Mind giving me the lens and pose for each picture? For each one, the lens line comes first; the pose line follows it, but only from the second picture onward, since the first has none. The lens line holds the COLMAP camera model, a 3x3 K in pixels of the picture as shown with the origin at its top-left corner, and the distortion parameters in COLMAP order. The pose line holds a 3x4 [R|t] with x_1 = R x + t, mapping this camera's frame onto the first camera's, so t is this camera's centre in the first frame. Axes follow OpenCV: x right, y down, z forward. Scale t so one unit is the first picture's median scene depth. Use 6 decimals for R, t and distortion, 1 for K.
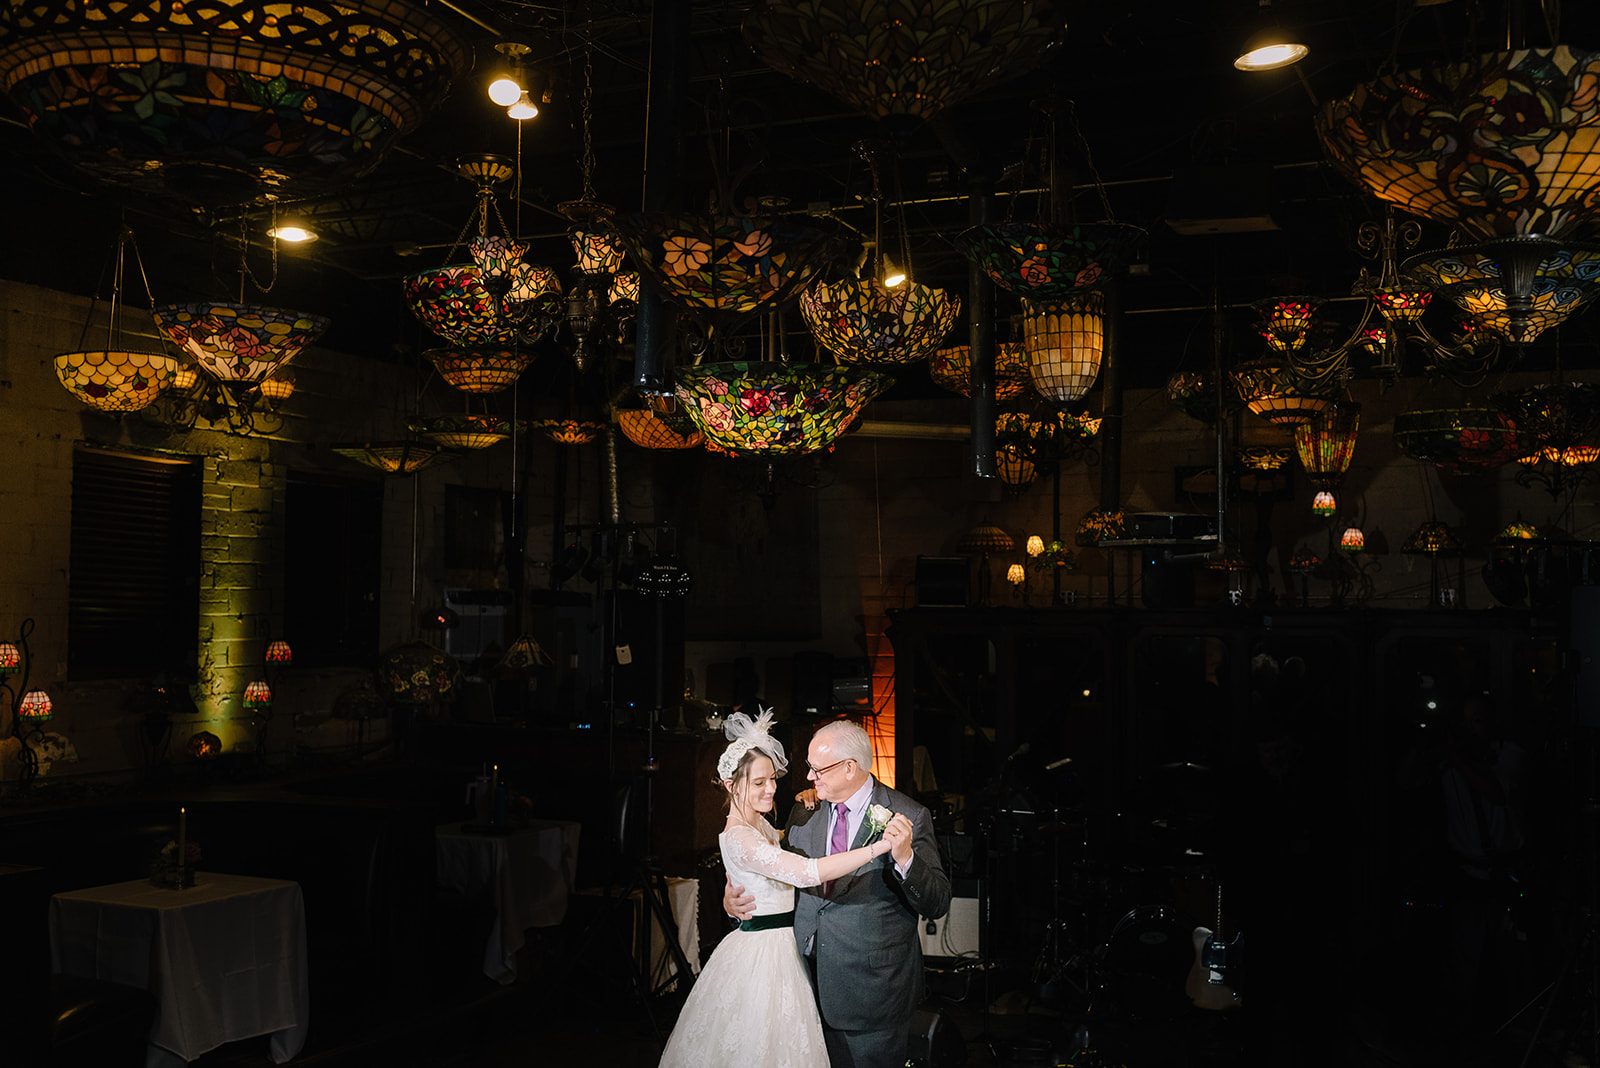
lens RADIAL K [[1703.1, 0, 869.6], [0, 1703.1, 528.8], [0, 0, 1]] dist [0.004824, -0.002896]
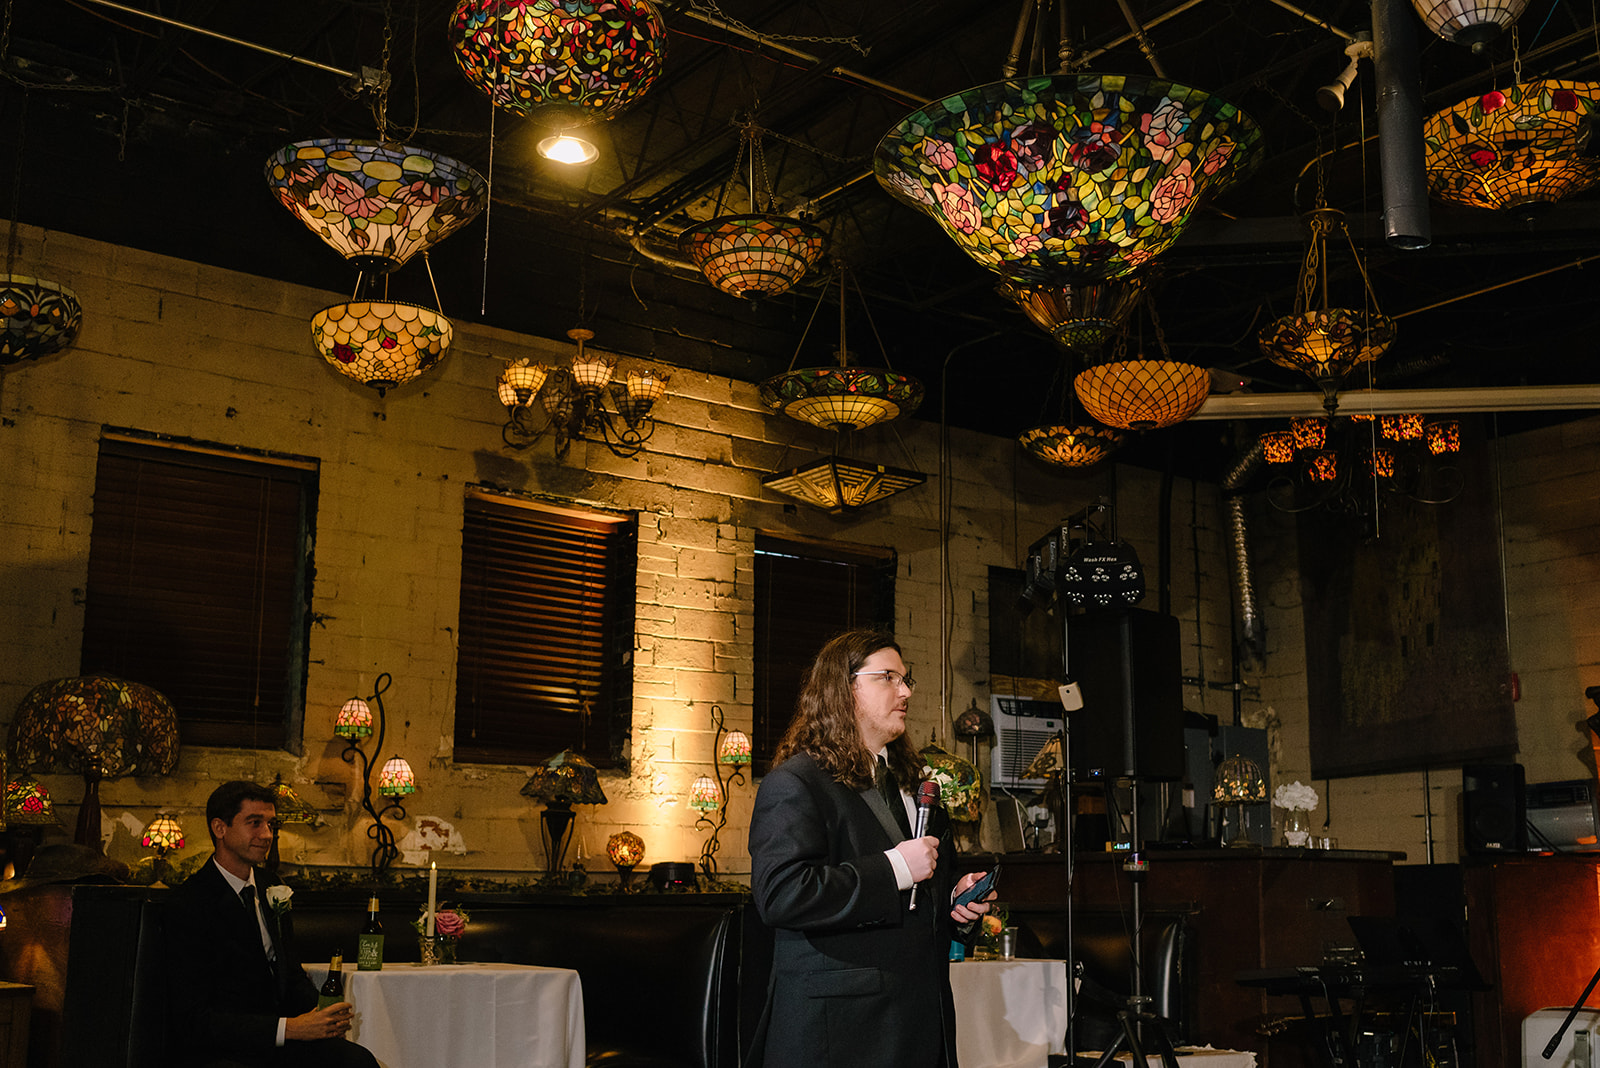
lens RADIAL K [[1798.6, 0, 861.4], [0, 1798.6, 563.6], [0, 0, 1]] dist [0.005357, -0.004198]
pose [[0.864524, -0.098027, -0.492939, 0.188603], [0.025681, 0.988129, -0.151462, 0.158279], [0.501935, 0.118284, 0.856779, 0.373033]]
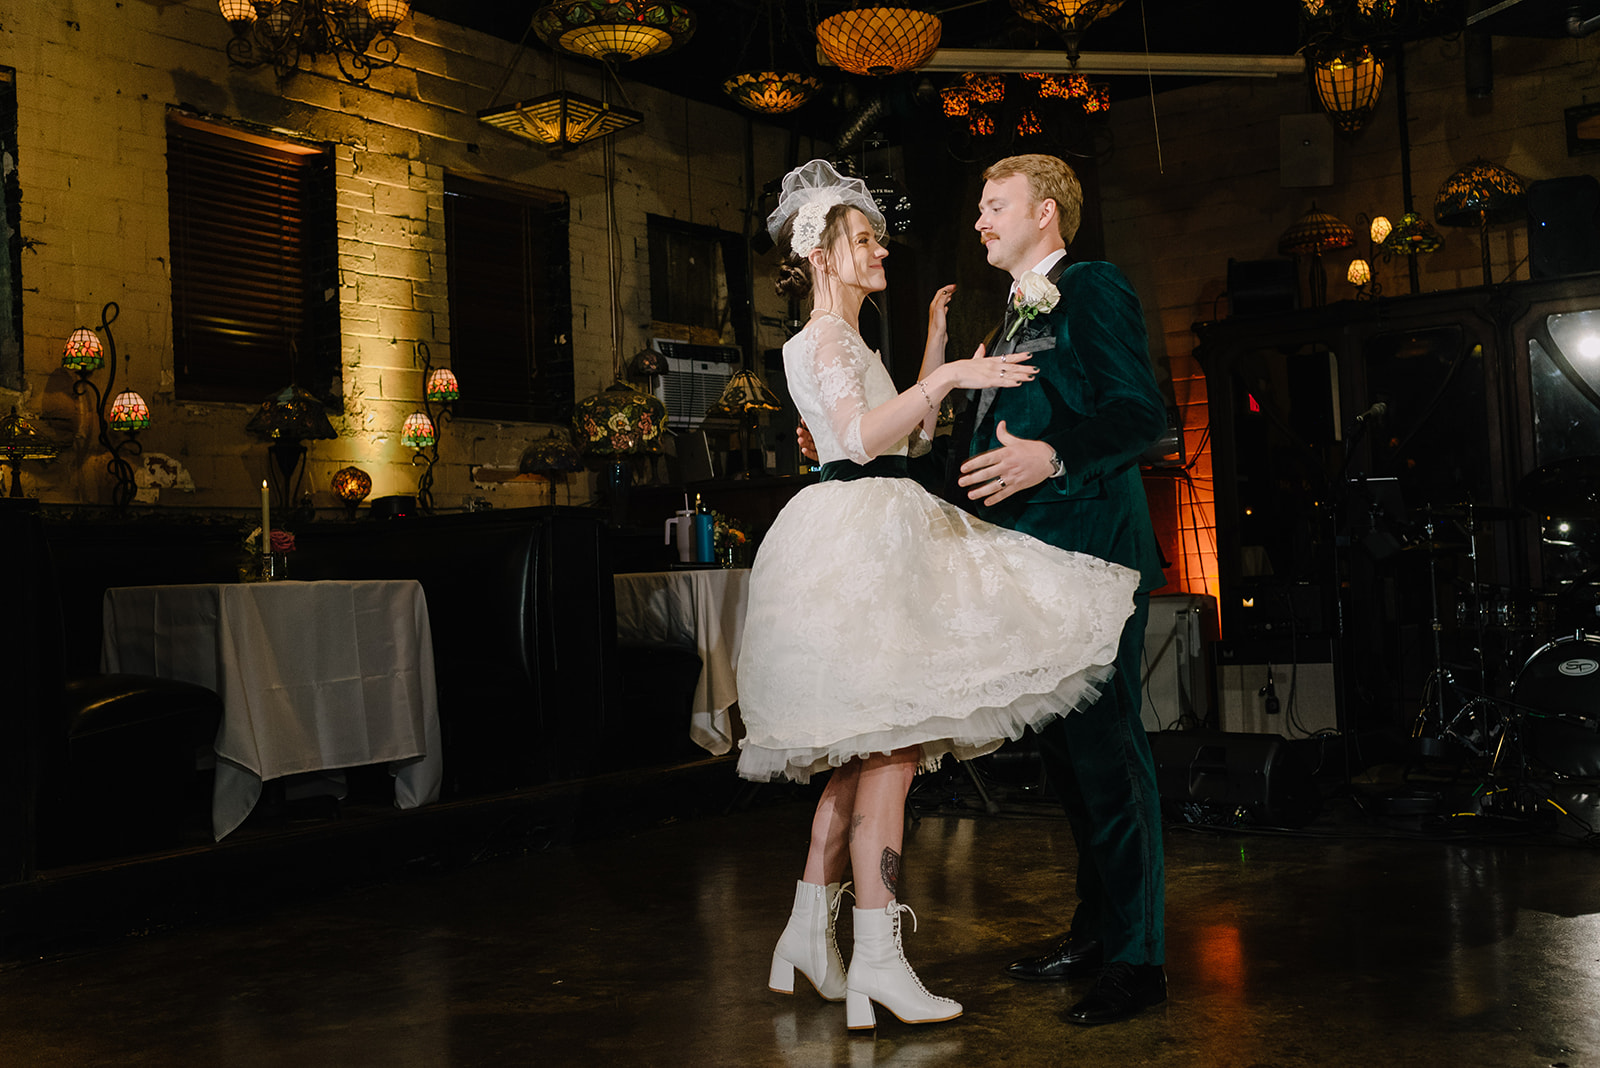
lens RADIAL K [[1789.5, 0, 876.3], [0, 1789.5, 498.2], [0, 0, 1]] dist [0.006629, -0.001970]
pose [[0.980989, -0.062211, -0.183824, 0.021796], [0.063259, 0.997997, -0.000165, 0.189493], [0.183466, -0.011467, 0.982959, 0.245562]]
